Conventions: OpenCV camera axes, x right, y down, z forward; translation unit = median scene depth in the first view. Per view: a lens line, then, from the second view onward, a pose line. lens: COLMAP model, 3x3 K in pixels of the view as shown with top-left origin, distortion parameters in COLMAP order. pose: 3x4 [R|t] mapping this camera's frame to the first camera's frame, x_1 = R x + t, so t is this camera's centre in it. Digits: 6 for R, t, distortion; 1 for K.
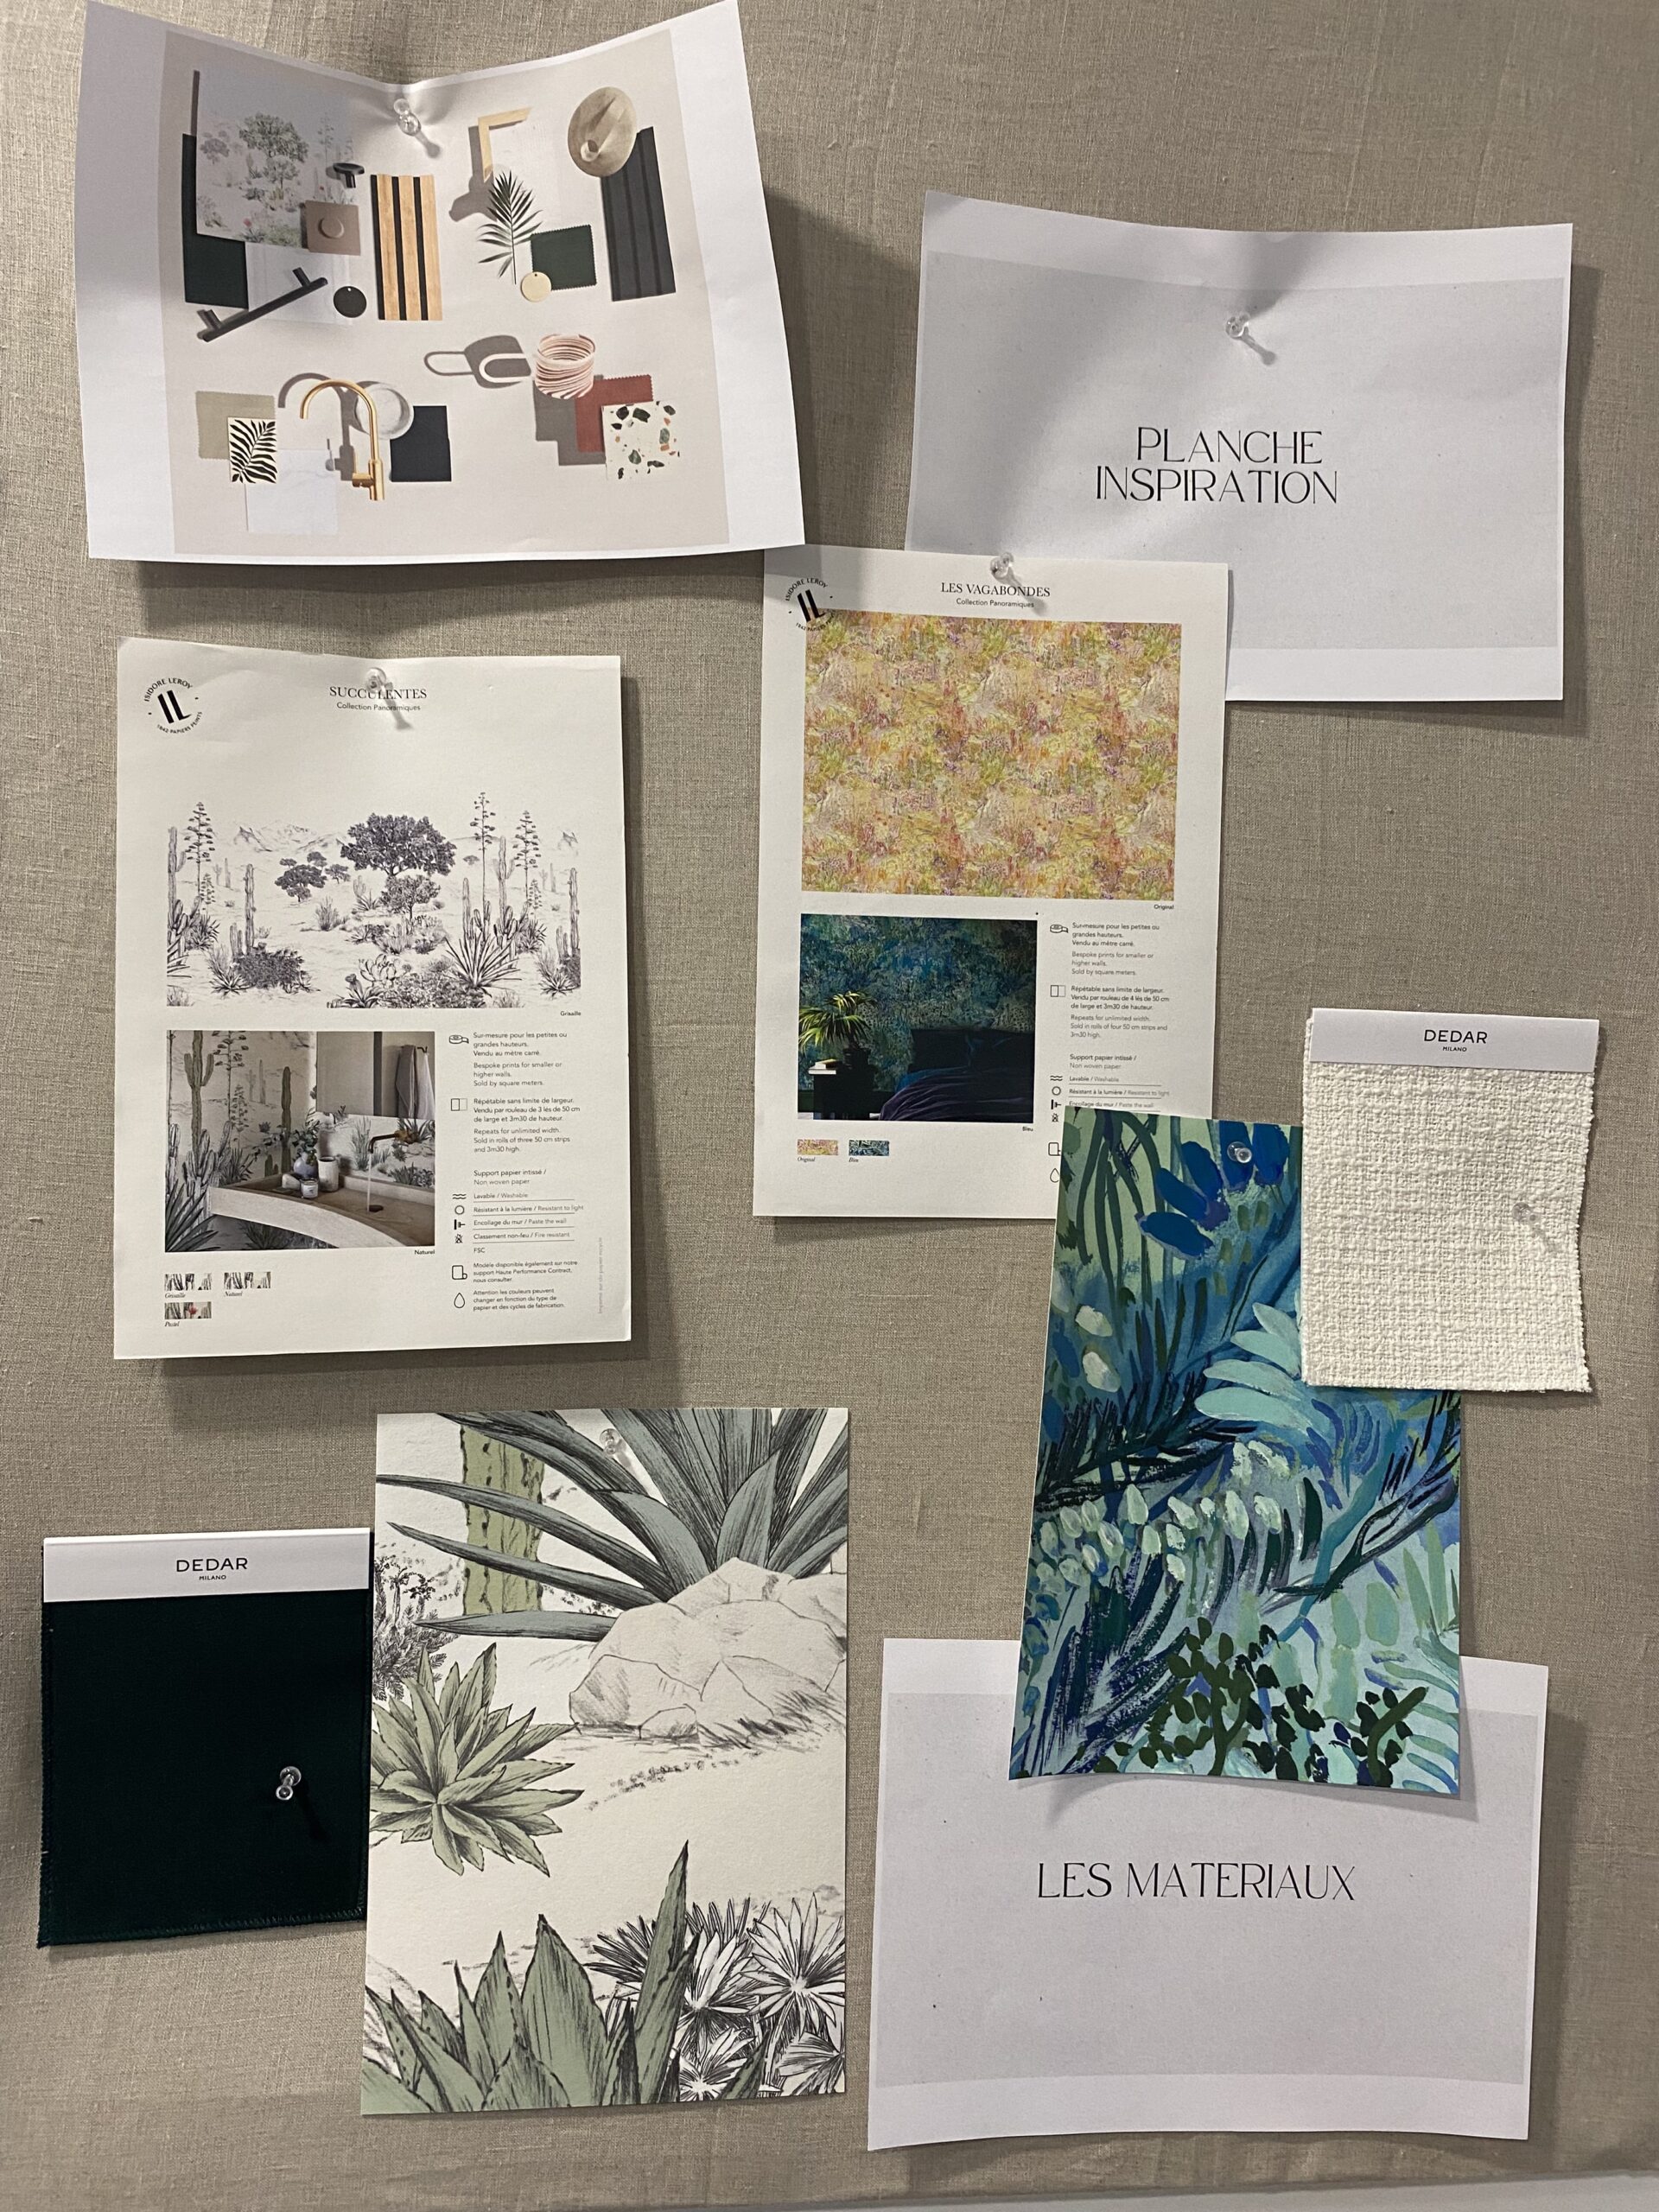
lens RADIAL K [[1685.3, 0, 830.5], [0, 1685.3, 1092.4], [0, 0, 1]] dist [0.046141, -0.051126]
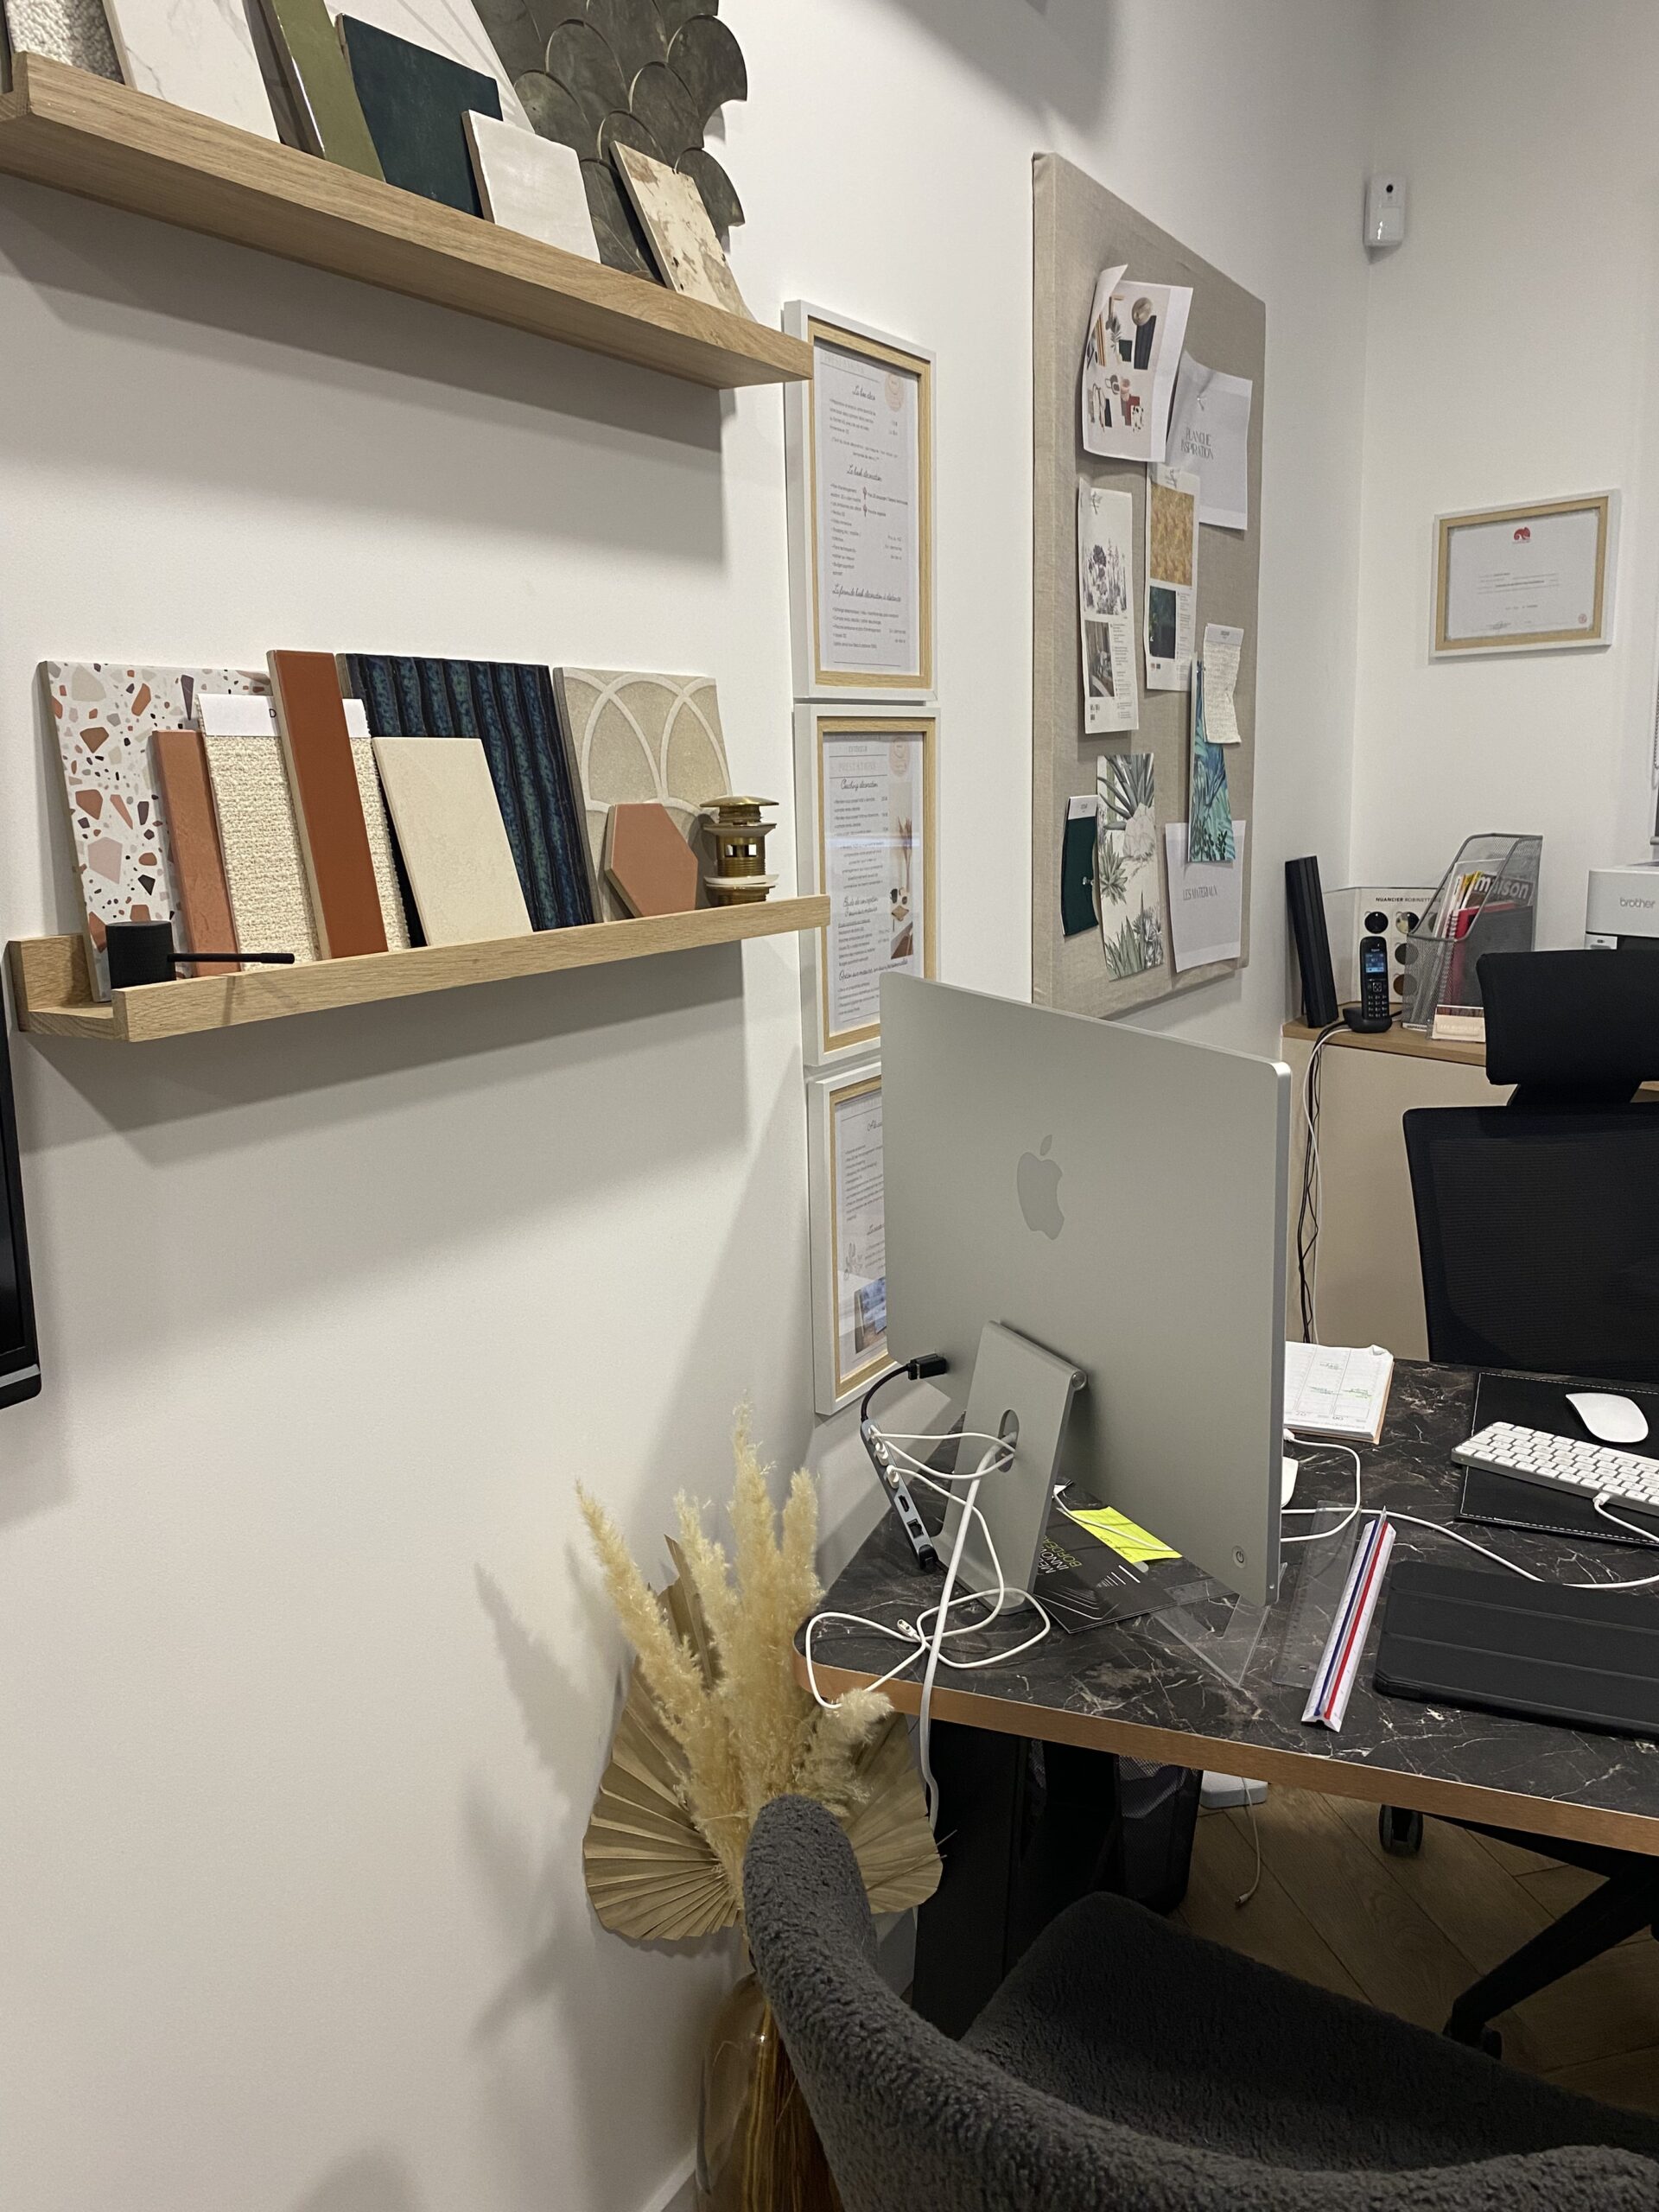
lens RADIAL K [[1685.3, 0, 830.5], [0, 1685.3, 1092.4], [0, 0, 1]] dist [0.046141, -0.051126]
pose [[0.589002, -0.185492, 0.786555, -2.994631], [0.044025, 0.979221, 0.197961, 0.160770], [-0.806931, -0.081972, 0.584929, -0.408768]]
